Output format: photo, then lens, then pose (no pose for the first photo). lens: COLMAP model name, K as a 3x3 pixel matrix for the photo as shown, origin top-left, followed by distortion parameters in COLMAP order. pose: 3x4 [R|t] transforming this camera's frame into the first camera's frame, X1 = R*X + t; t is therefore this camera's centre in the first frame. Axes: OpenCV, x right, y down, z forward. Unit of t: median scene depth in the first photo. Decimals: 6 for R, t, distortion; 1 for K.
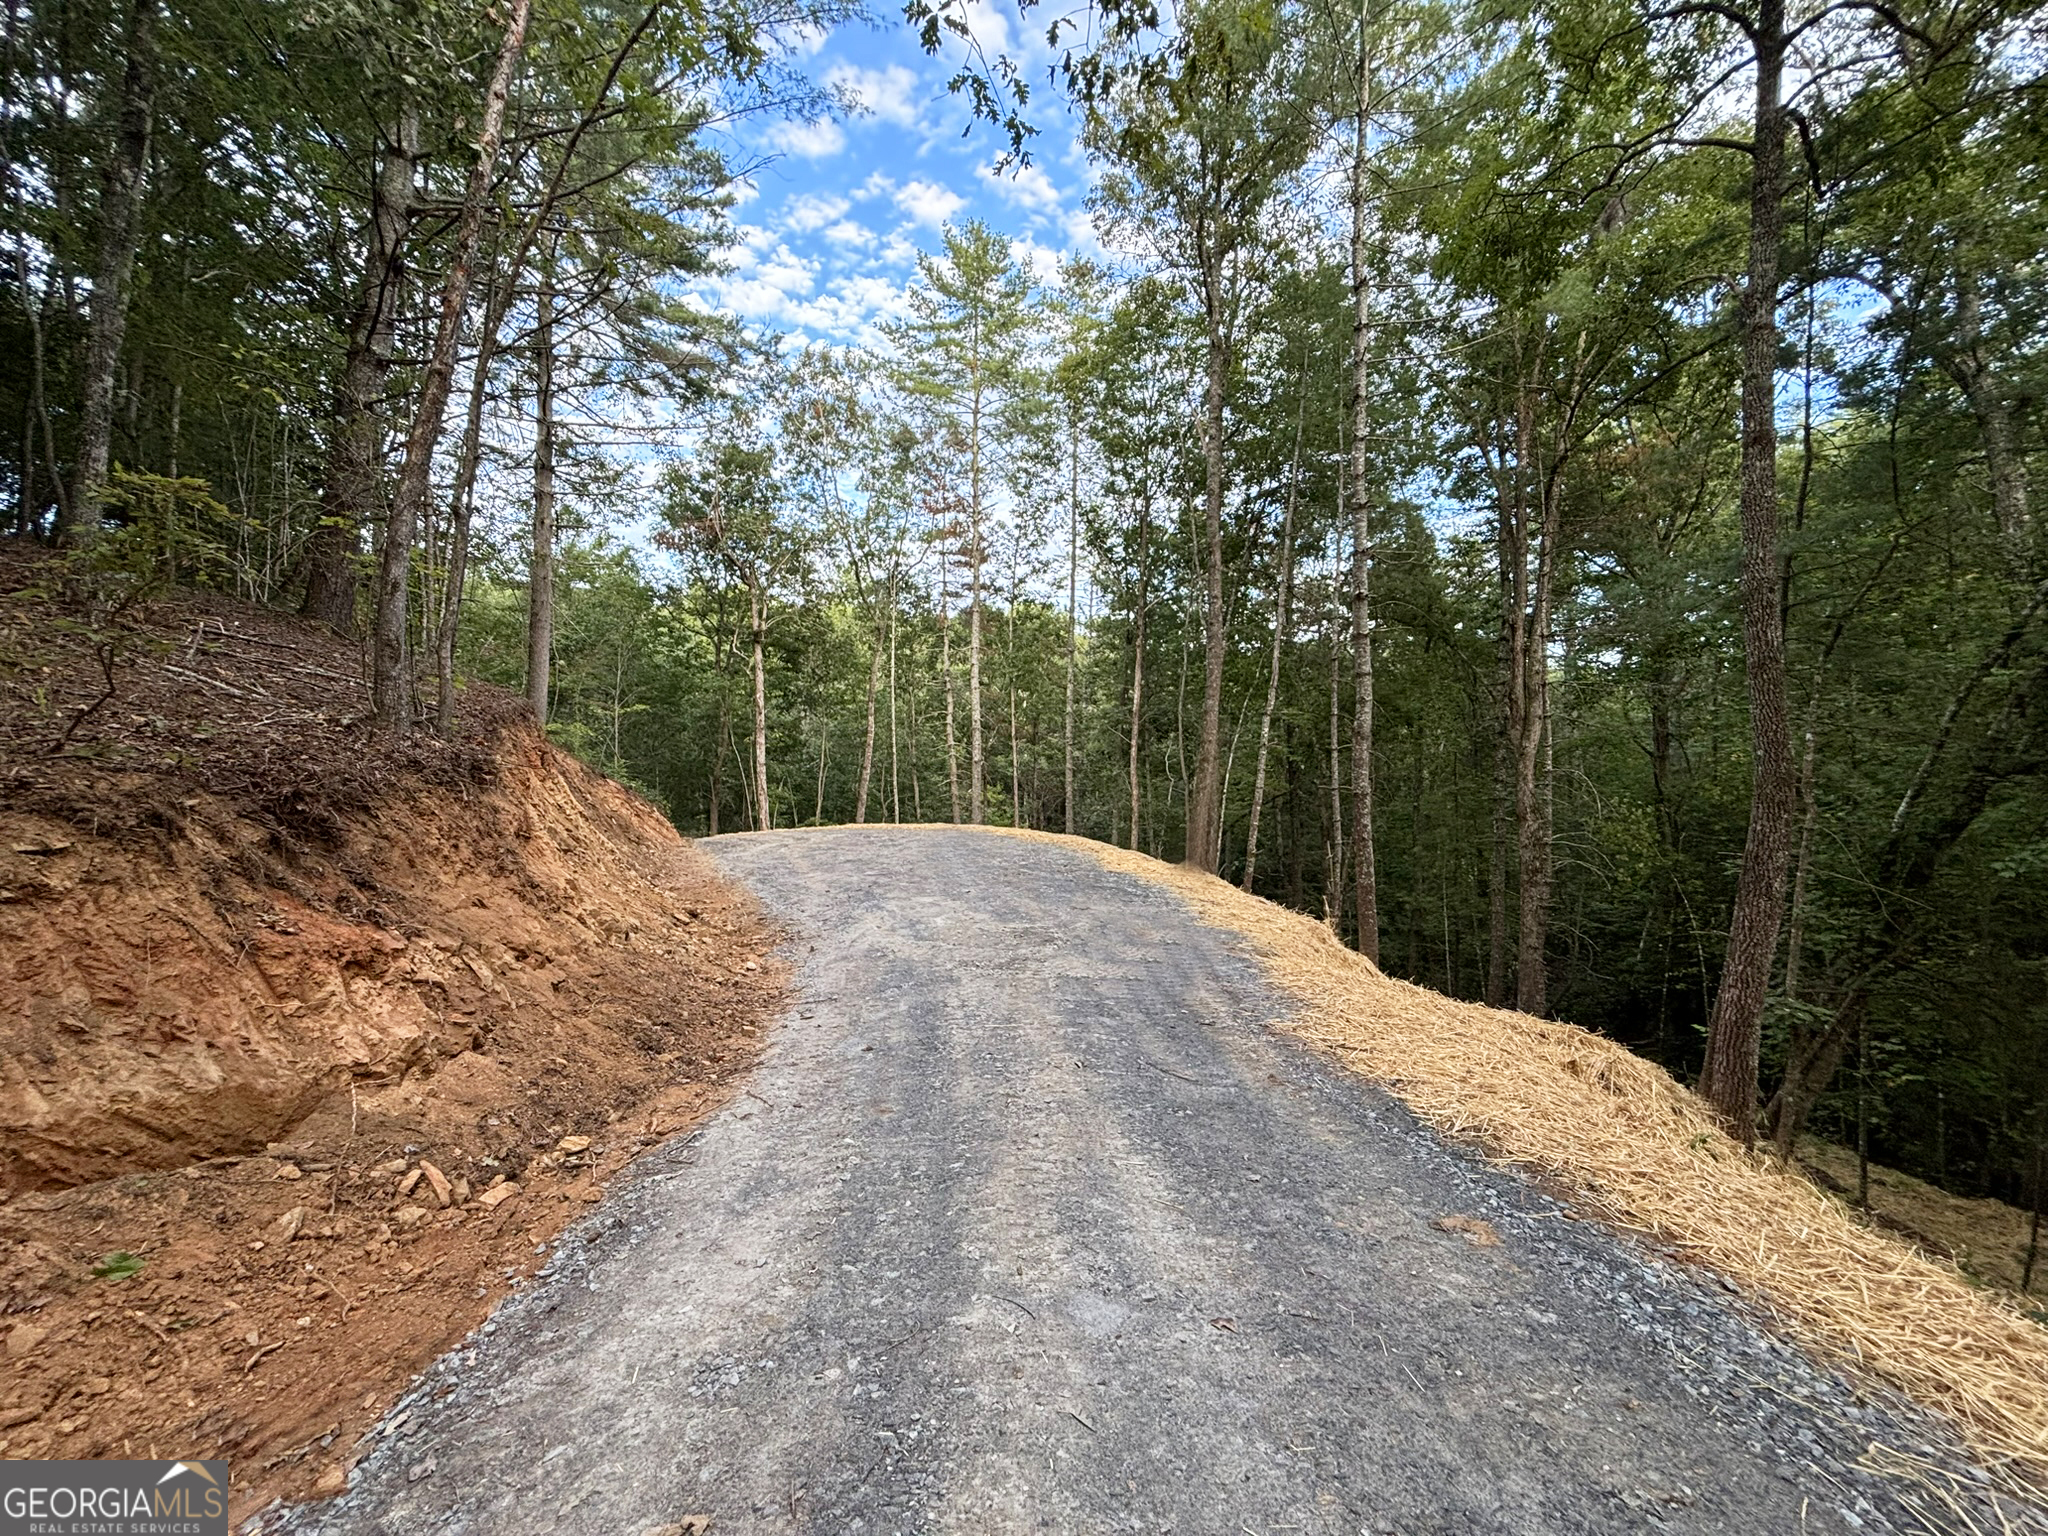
lens RADIAL K [[825.9, 0, 1024.0], [0, 825.9, 768.0], [0, 0, 1]] dist [-0.000448, -0.000086]
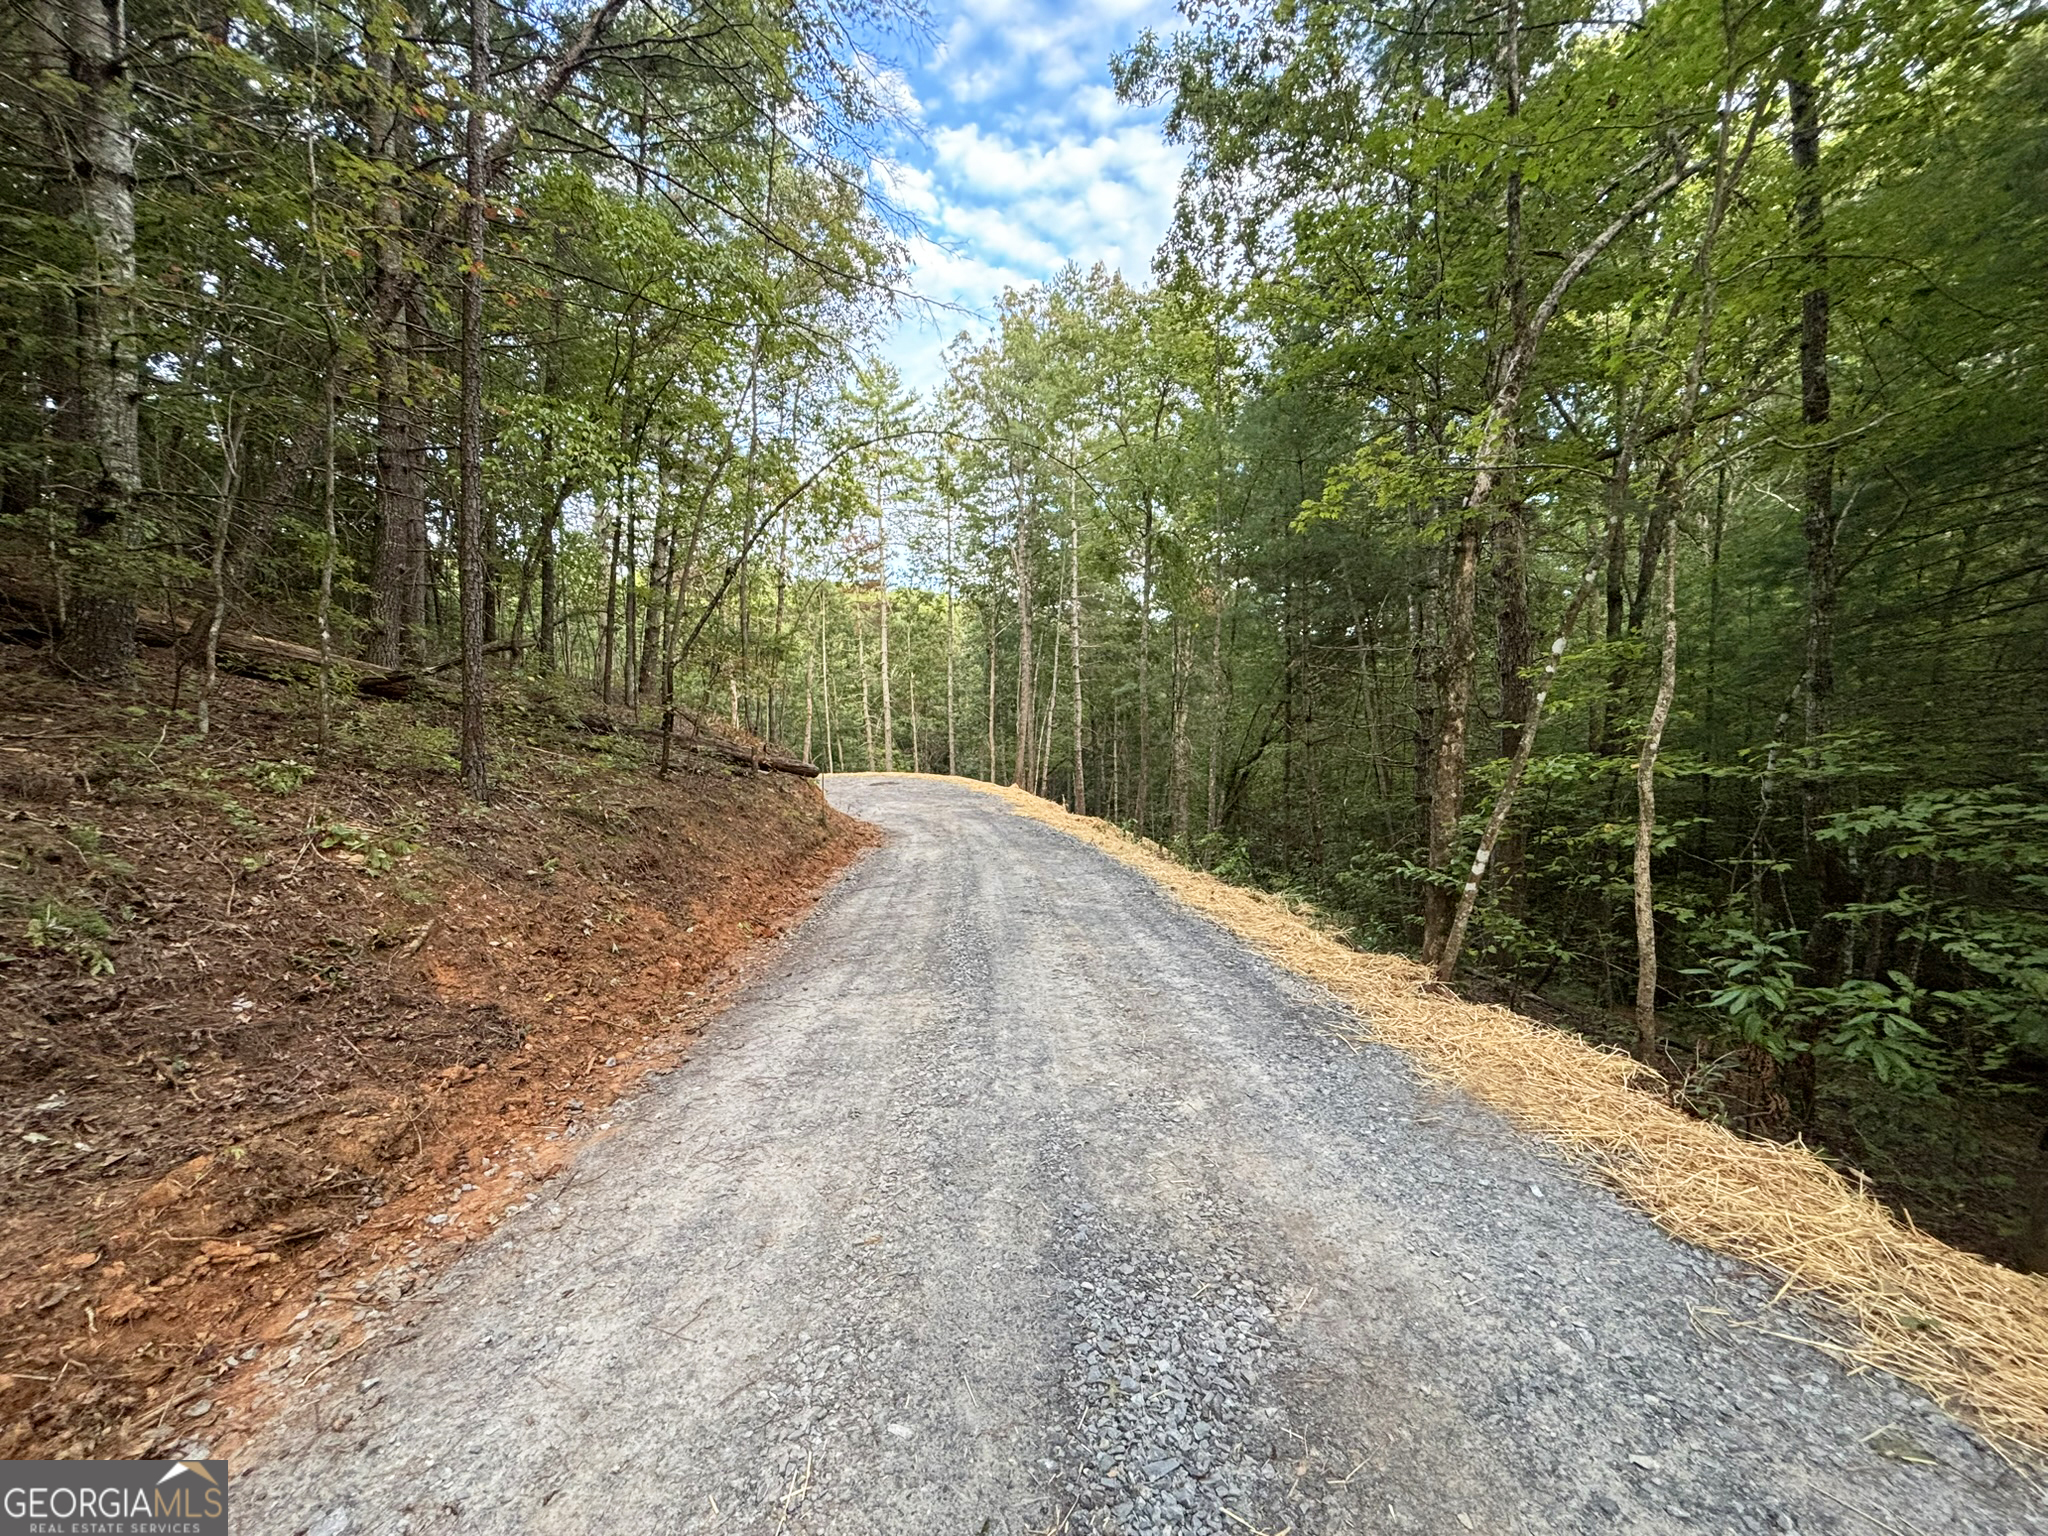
lens RADIAL K [[825.9, 0, 1024.0], [0, 825.9, 768.0], [0, 0, 1]] dist [-0.000448, -0.000086]
pose [[0.989258, -0.033883, 0.142197, -0.028646], [0.024939, 0.997624, 0.064216, -0.026639], [-0.144035, -0.059980, 0.987753, -0.466908]]
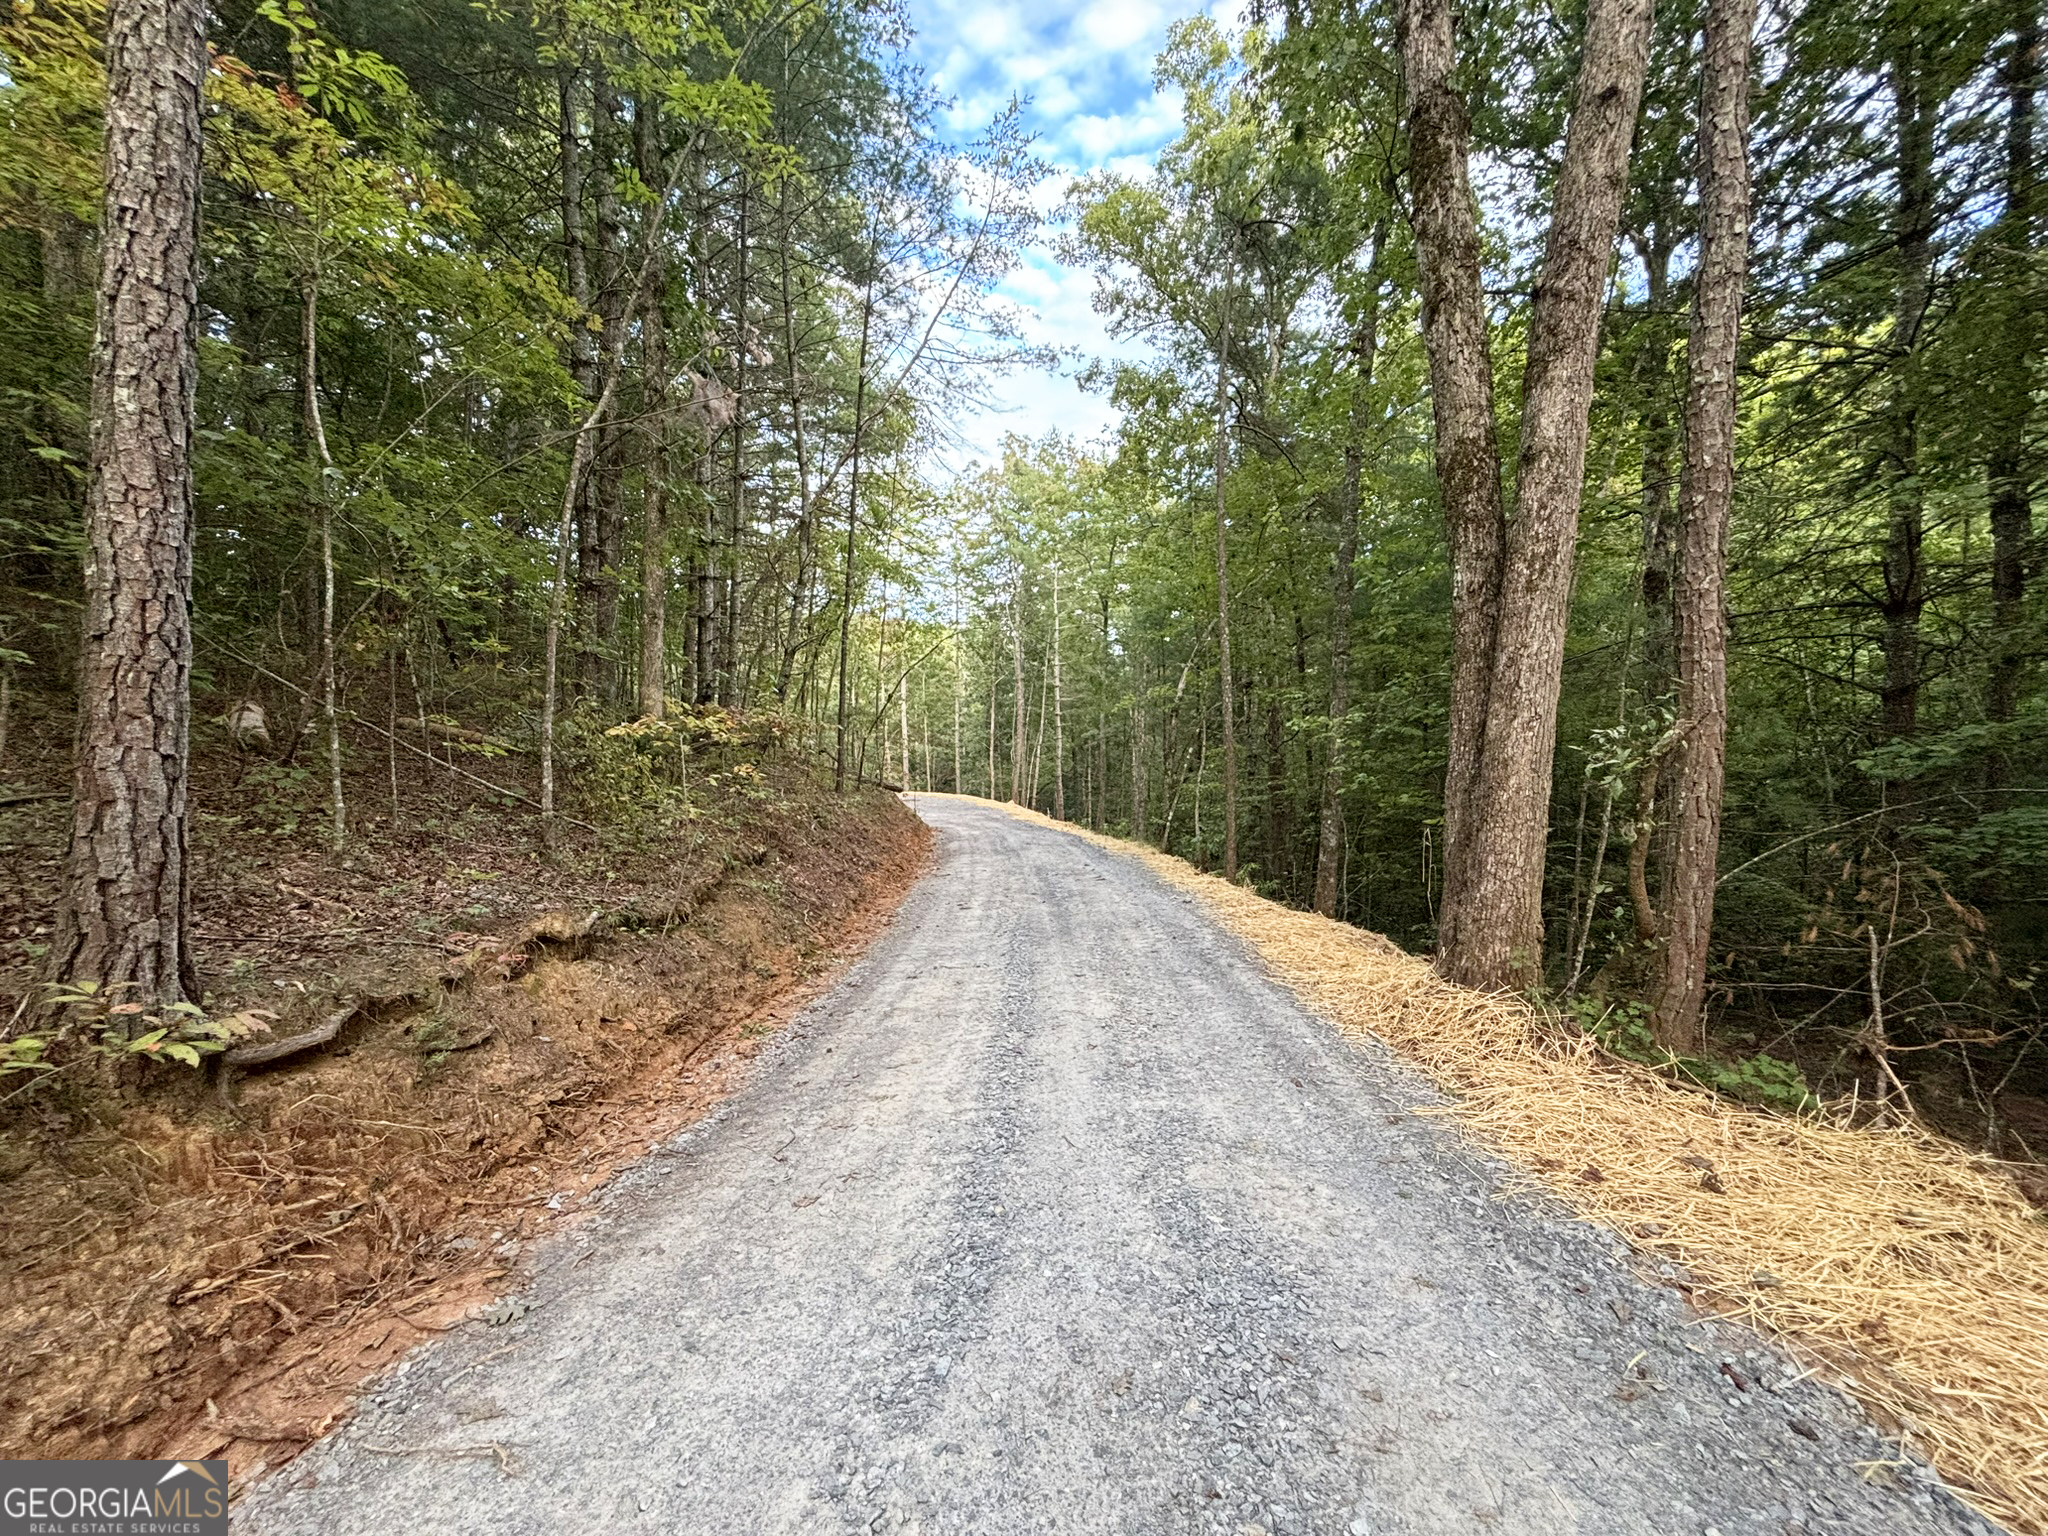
lens RADIAL K [[825.9, 0, 1024.0], [0, 825.9, 768.0], [0, 0, 1]] dist [-0.000448, -0.000086]
pose [[0.987706, -0.023647, 0.154524, -0.077571], [0.017476, 0.998999, 0.041170, -0.048249], [-0.155343, -0.037964, 0.987131, -0.766233]]
